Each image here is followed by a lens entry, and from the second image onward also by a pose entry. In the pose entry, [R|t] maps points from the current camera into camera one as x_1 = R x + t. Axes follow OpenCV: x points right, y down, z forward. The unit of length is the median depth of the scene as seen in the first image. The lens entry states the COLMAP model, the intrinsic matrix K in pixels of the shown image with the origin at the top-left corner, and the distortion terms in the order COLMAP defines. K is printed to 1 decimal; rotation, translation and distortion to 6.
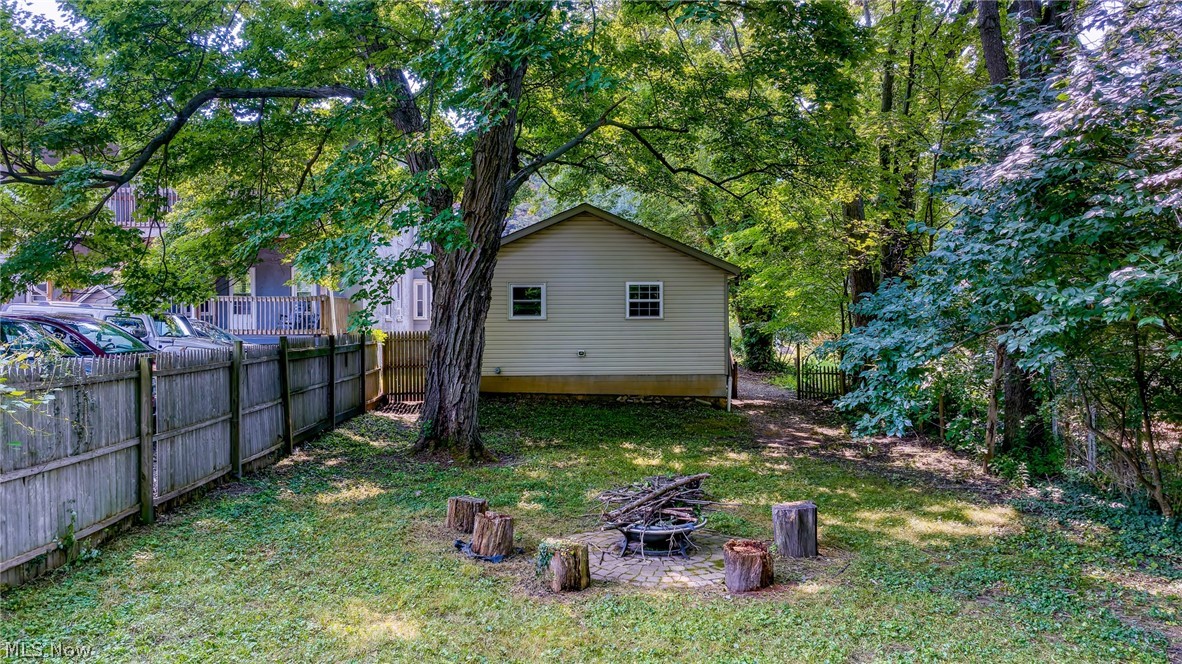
lens RADIAL K [[818.9, 0, 591.0], [0, 818.9, 332.0], [0, 0, 1]] dist [0.004342, -0.008901]
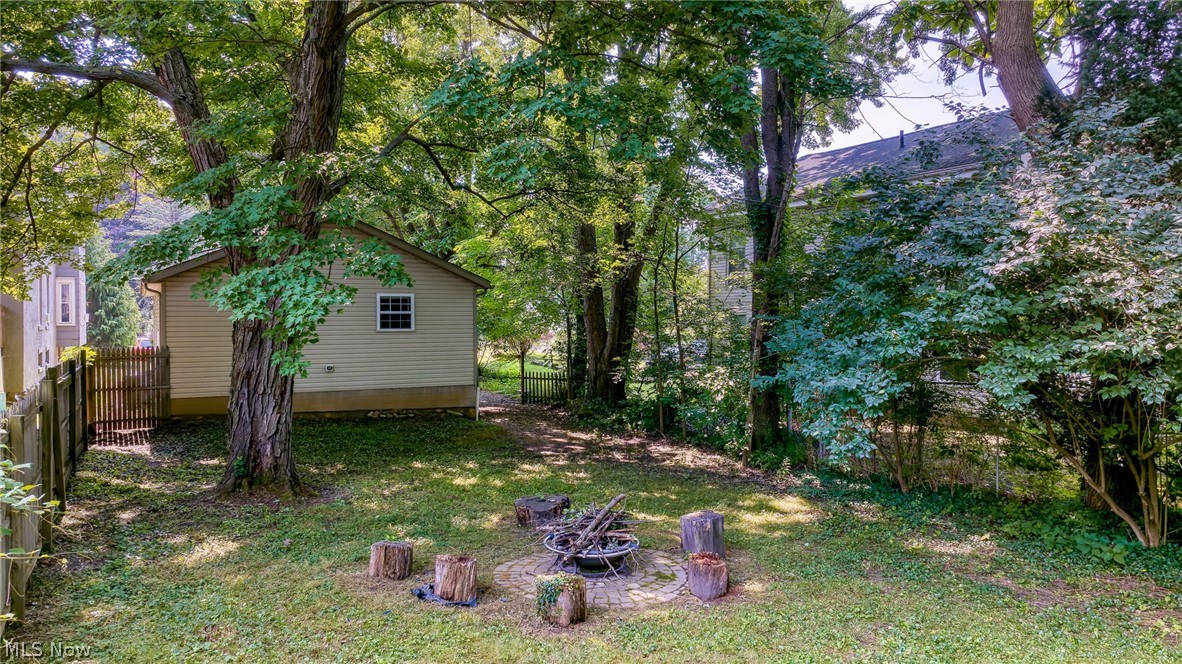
lens RADIAL K [[818.9, 0, 591.0], [0, 818.9, 332.0], [0, 0, 1]] dist [0.004342, -0.008901]
pose [[0.897232, -0.006327, 0.441513, -0.246440], [0.003564, 0.999969, 0.007087, -0.033166], [-0.441544, -0.004785, 0.897227, 0.028681]]
